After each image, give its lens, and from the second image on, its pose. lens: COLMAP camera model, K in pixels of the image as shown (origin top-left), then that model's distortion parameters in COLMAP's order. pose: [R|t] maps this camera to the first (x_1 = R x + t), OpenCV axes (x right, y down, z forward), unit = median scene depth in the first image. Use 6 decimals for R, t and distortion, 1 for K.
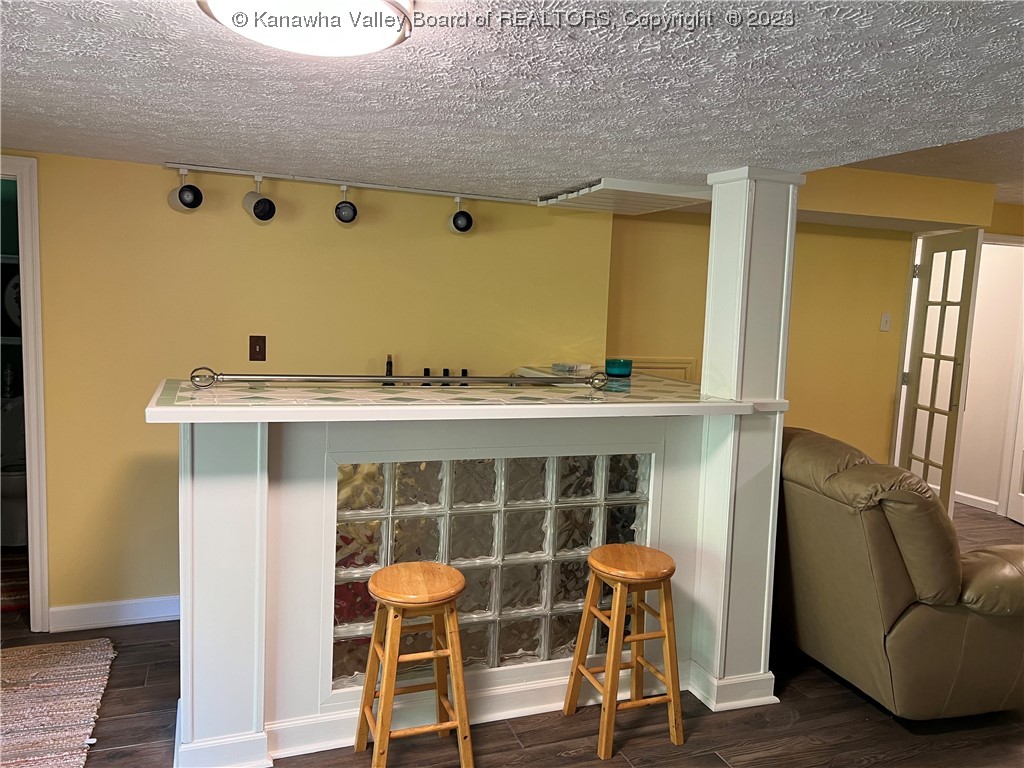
lens RADIAL K [[767.1, 0, 510.6], [0, 767.1, 391.6], [0, 0, 1]] dist [0.047261, -0.054876]
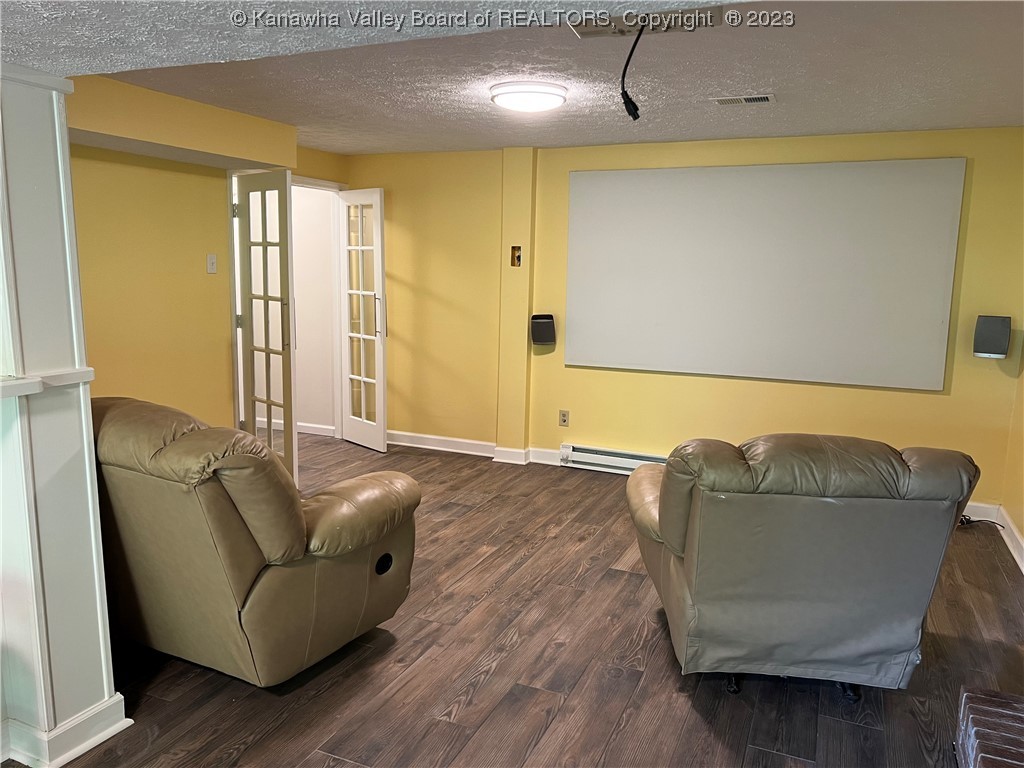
lens RADIAL K [[767.1, 0, 510.6], [0, 767.1, 391.6], [0, 0, 1]] dist [0.047261, -0.054876]
pose [[0.696790, -0.140934, 0.703293, 0.093267], [0.086534, 0.989862, 0.112626, -0.017117], [-0.712036, -0.017618, 0.701921, 0.123430]]
